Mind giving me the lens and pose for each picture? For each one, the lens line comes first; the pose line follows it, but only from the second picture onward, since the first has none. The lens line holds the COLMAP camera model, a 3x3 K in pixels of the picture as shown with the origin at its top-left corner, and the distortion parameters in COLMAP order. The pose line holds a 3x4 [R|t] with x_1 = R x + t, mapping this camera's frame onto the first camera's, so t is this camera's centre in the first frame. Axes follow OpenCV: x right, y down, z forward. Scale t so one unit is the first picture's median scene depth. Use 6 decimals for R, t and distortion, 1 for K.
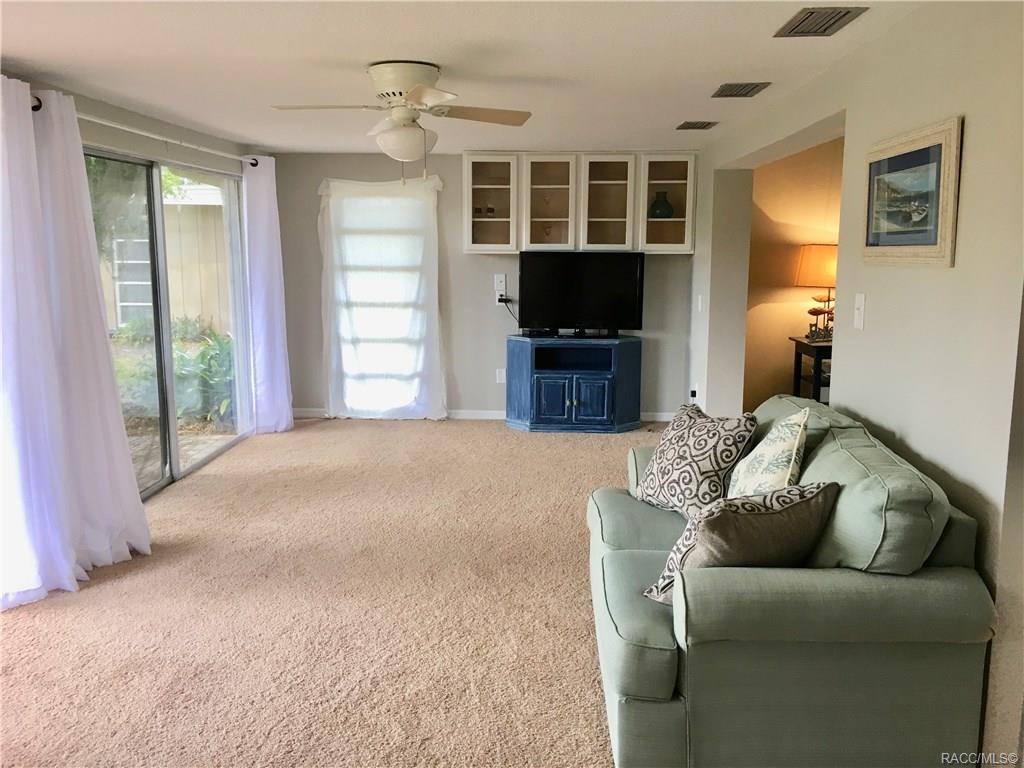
lens RADIAL K [[875.3, 0, 511.3], [0, 875.3, 383.9], [0, 0, 1]] dist [0.007259, 0.001972]
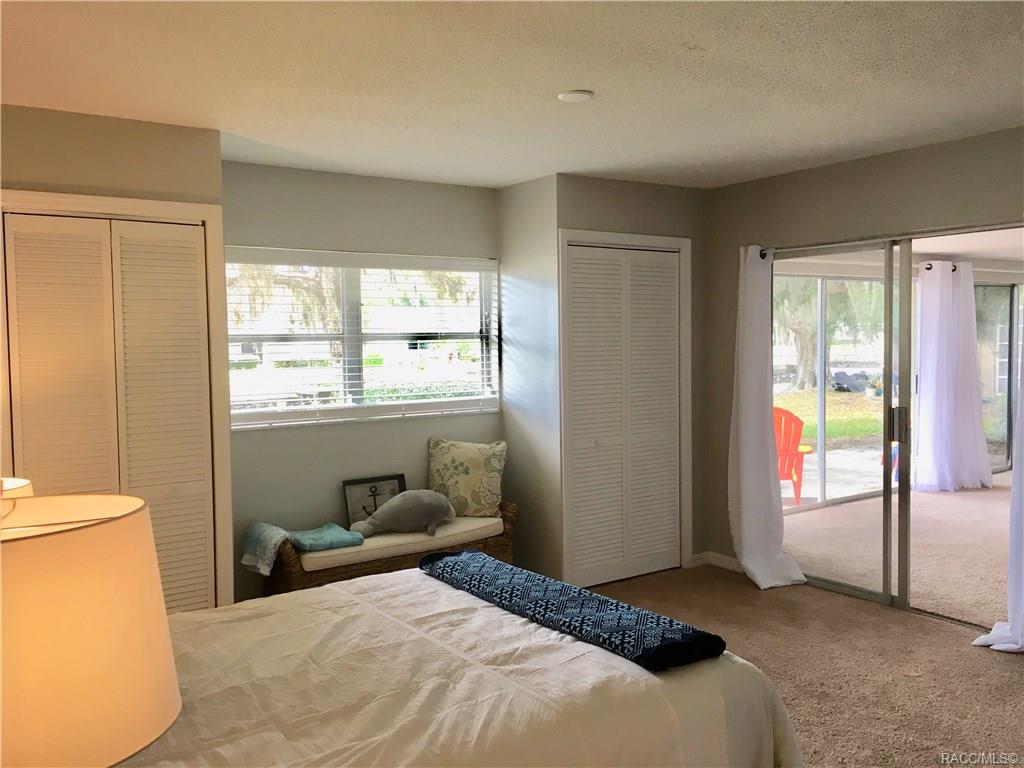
lens RADIAL K [[875.3, 0, 512.0], [0, 875.3, 381.6], [0, 0, 1]] dist [0.007259, 0.001972]
pose [[0.599539, 0.035248, -0.799569, 0.465938], [-0.105471, 0.993797, -0.035275, 0.126954], [0.793366, 0.105480, 0.599537, -0.967485]]
